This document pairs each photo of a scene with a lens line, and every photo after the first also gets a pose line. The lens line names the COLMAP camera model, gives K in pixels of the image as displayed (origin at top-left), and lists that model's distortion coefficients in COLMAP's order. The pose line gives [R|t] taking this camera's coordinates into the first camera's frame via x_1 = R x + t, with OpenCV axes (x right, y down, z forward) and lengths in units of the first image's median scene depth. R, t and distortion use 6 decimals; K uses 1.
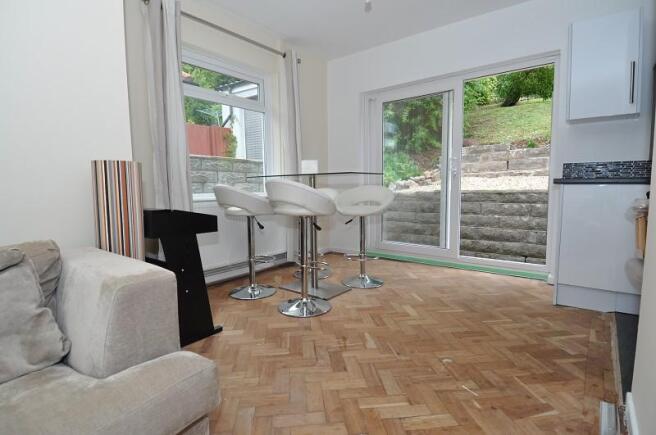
lens RADIAL K [[339.9, 0, 328.0], [0, 339.9, 217.5], [0, 0, 1]] dist [0.001938, 0.000041]
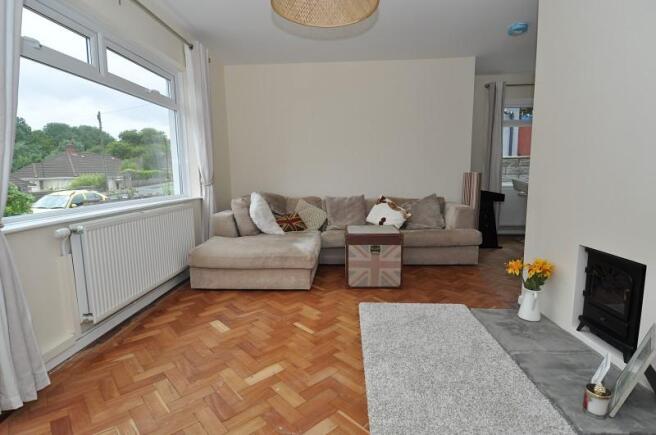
lens RADIAL K [[339.9, 0, 328.0], [0, 339.9, 217.5], [0, 0, 1]] dist [0.001938, 0.000041]
pose [[0.581146, 0.100872, -0.807523, 0.668637], [-0.064462, 0.994876, 0.077885, 0.040994], [0.811242, 0.006792, 0.584671, -0.995447]]
